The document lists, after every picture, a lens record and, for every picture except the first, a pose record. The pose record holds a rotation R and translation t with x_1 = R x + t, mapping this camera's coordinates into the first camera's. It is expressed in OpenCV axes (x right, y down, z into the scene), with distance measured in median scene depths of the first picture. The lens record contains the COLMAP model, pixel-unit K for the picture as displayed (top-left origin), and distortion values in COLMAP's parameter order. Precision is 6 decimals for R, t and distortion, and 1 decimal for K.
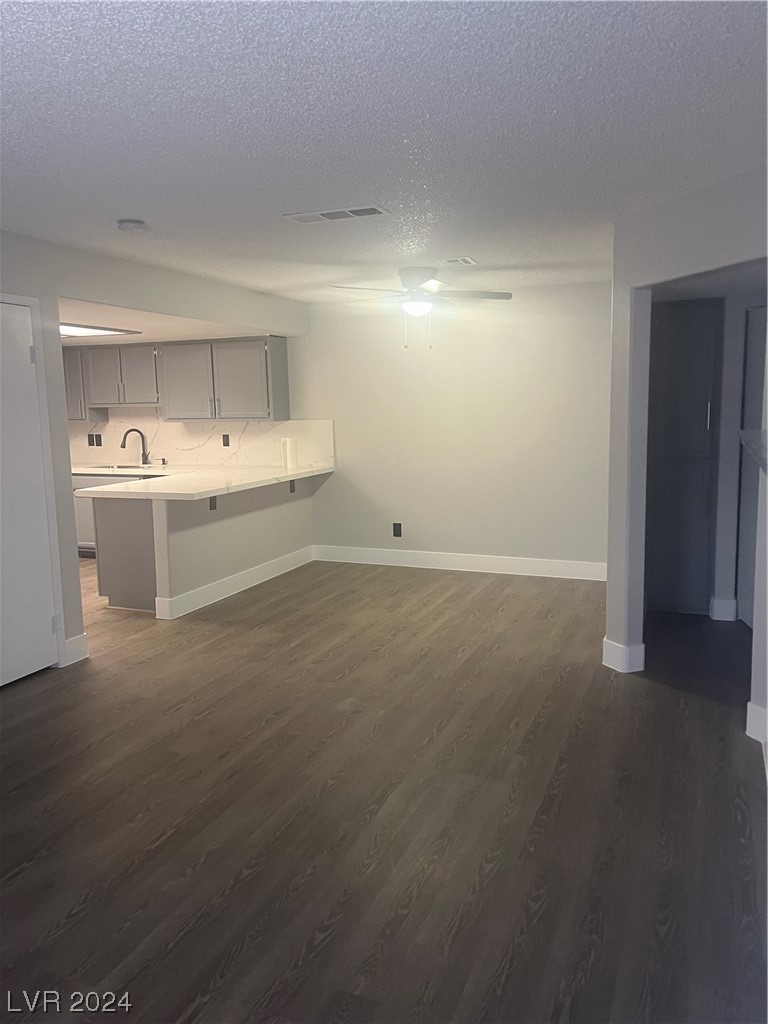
lens RADIAL K [[787.5, 0, 384.0], [0, 787.5, 512.0], [0, 0, 1]] dist [0.047904, -0.002952]
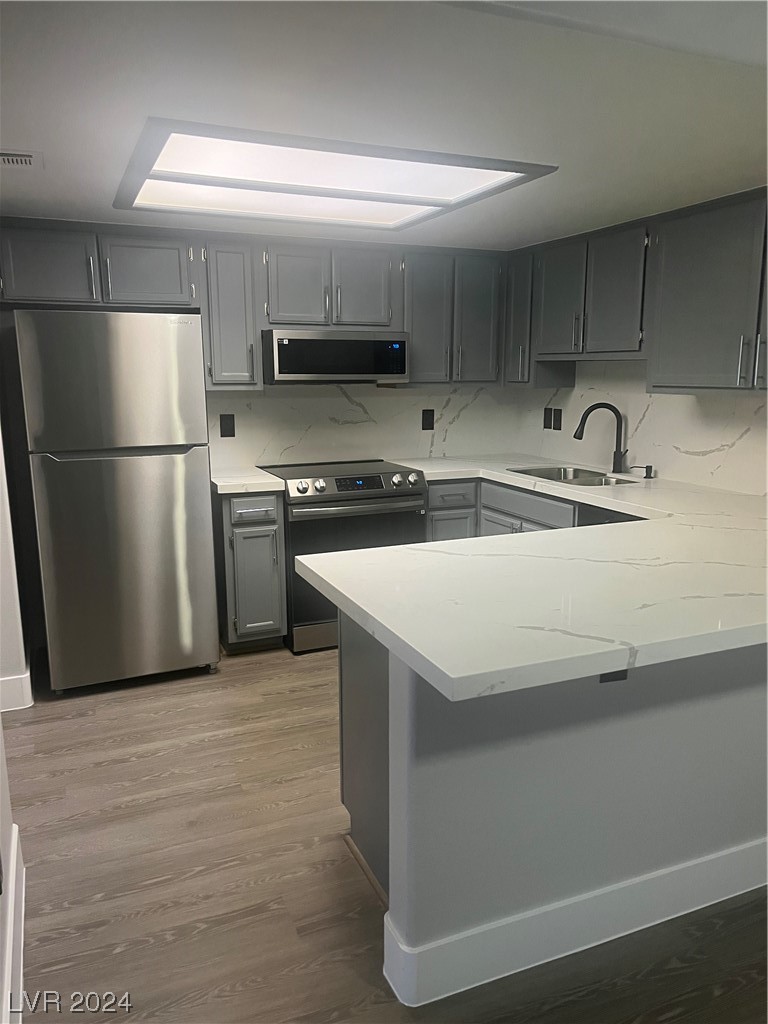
lens RADIAL K [[787.5, 0, 384.0], [0, 787.5, 512.0], [0, 0, 1]] dist [0.047904, -0.002952]
pose [[0.721561, 0.147652, -0.676424, -0.083950], [-0.115022, 0.988983, 0.093181, -0.094743], [0.682730, 0.010568, 0.730594, 0.748012]]
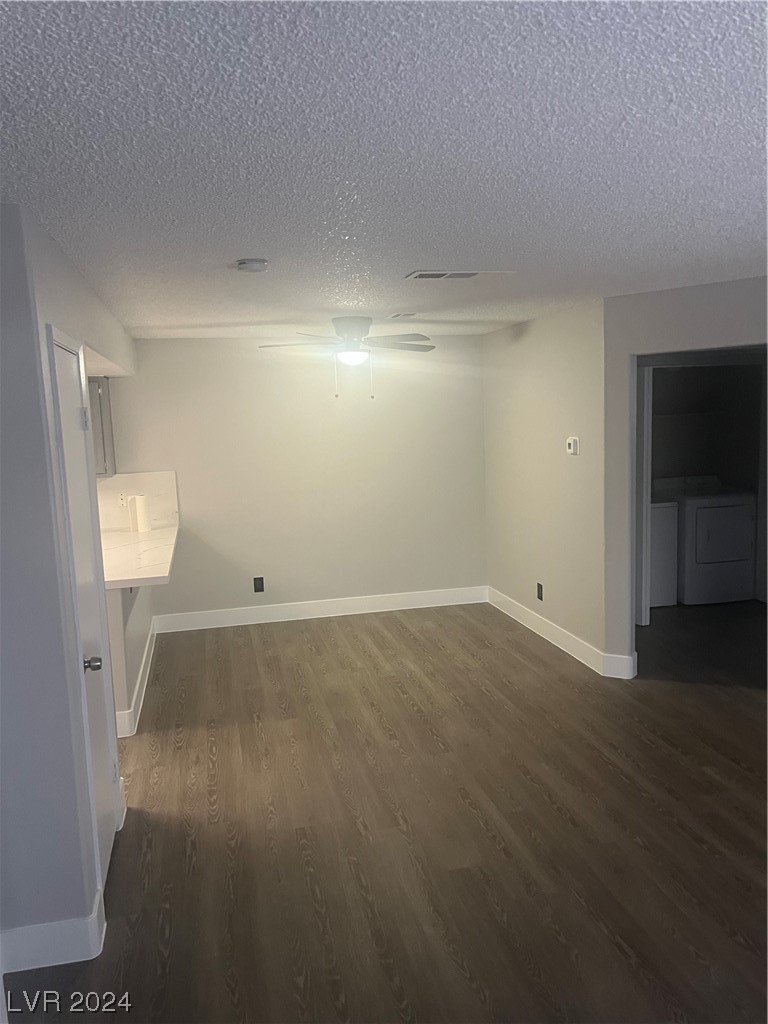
lens RADIAL K [[781.2, 0, 384.0], [0, 781.2, 512.0], [0, 0, 1]] dist [0.025550, 0.002420]
pose [[0.812974, -0.086230, 0.575880, -0.500067], [0.102396, 0.994734, 0.004395, -0.066955], [-0.573226, 0.055395, 0.817523, 0.190170]]
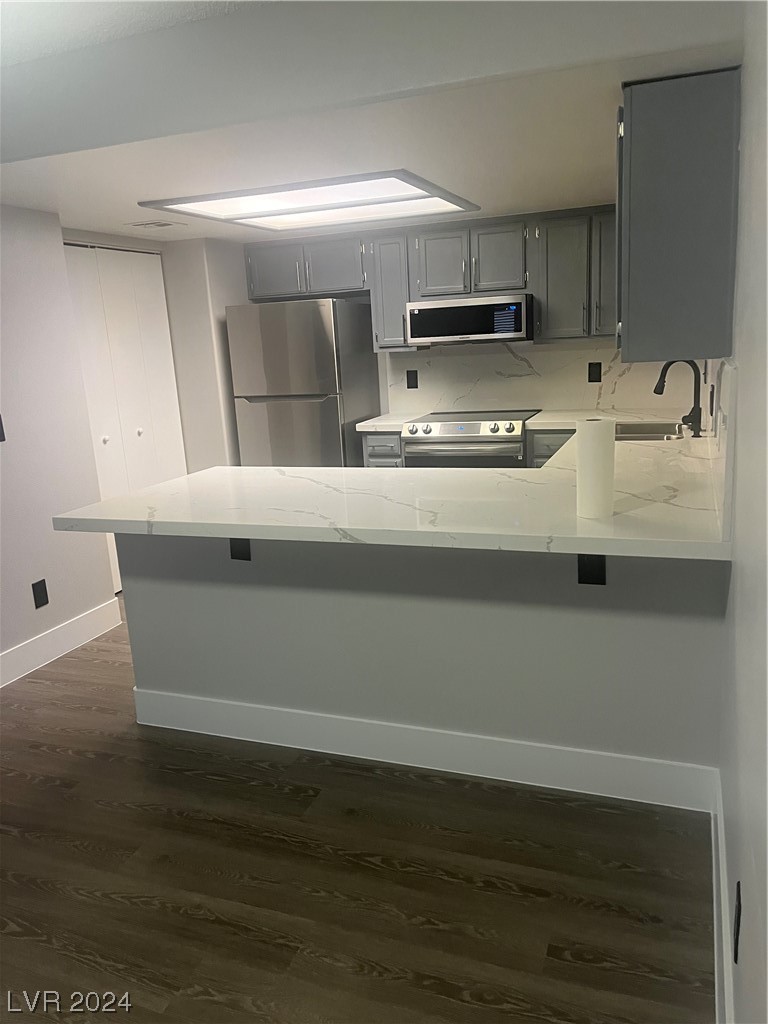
lens RADIAL K [[781.2, 0, 384.0], [0, 781.2, 512.0], [0, 0, 1]] dist [0.025550, 0.002420]
pose [[0.031505, 0.251432, -0.967362, 0.248733], [-0.085737, 0.964955, 0.248014, -0.167403], [0.995820, 0.075125, 0.051958, 1.138543]]
